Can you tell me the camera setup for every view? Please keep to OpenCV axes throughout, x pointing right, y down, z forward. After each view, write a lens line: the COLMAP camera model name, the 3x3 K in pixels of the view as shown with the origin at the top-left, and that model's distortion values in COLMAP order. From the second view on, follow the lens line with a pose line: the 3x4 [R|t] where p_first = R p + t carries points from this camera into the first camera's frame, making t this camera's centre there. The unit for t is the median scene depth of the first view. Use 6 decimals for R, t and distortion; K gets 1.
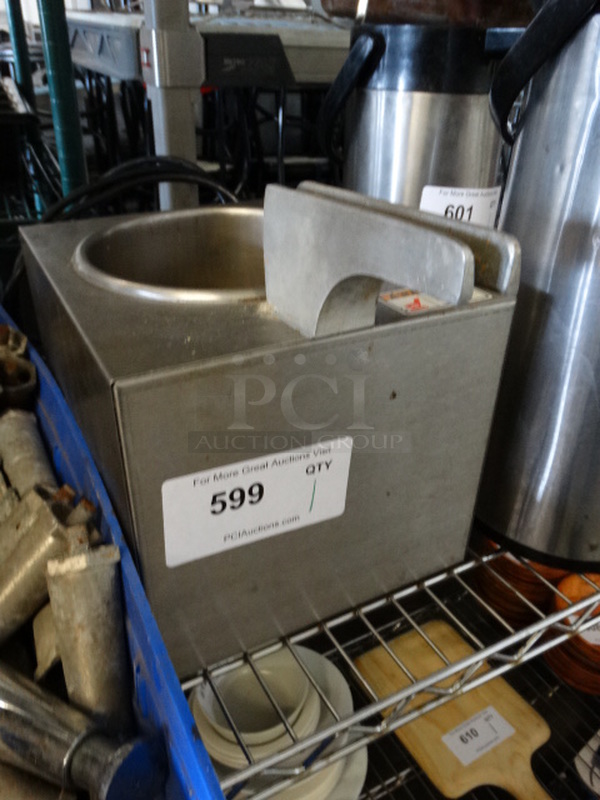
lens RADIAL K [[663.8, 0, 319.0], [0, 663.8, 398.9], [0, 0, 1]] dist [0.001041, -0.000881]
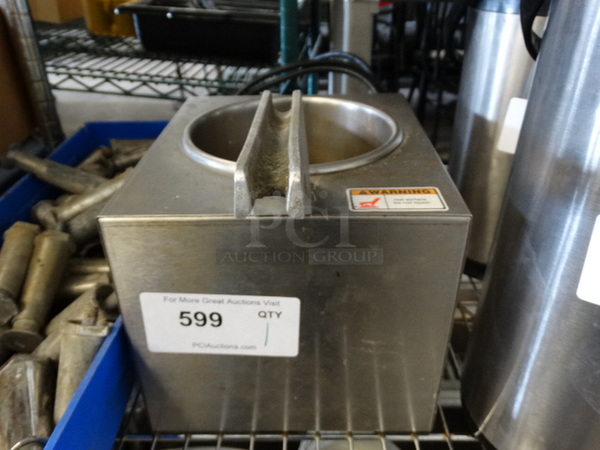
lens RADIAL K [[497.8, 0, 316.1], [0, 497.8, 227.7], [0, 0, 1]] dist [0.001041, -0.000881]
pose [[0.873677, 0.220050, -0.433898, 0.450708], [-0.218777, 0.974302, 0.053594, -0.127295], [0.434541, 0.048103, 0.899367, 0.182283]]
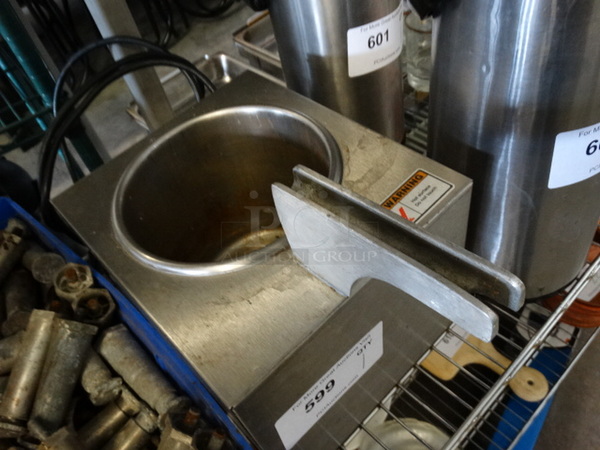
lens RADIAL K [[497.8, 0, 316.1], [0, 497.8, 227.7], [0, 0, 1]] dist [0.001041, -0.000881]
pose [[0.950201, -0.310284, 0.029005, -0.048887], [0.286888, 0.907293, 0.307433, -0.471912], [-0.121708, -0.283802, 0.951128, 0.099223]]
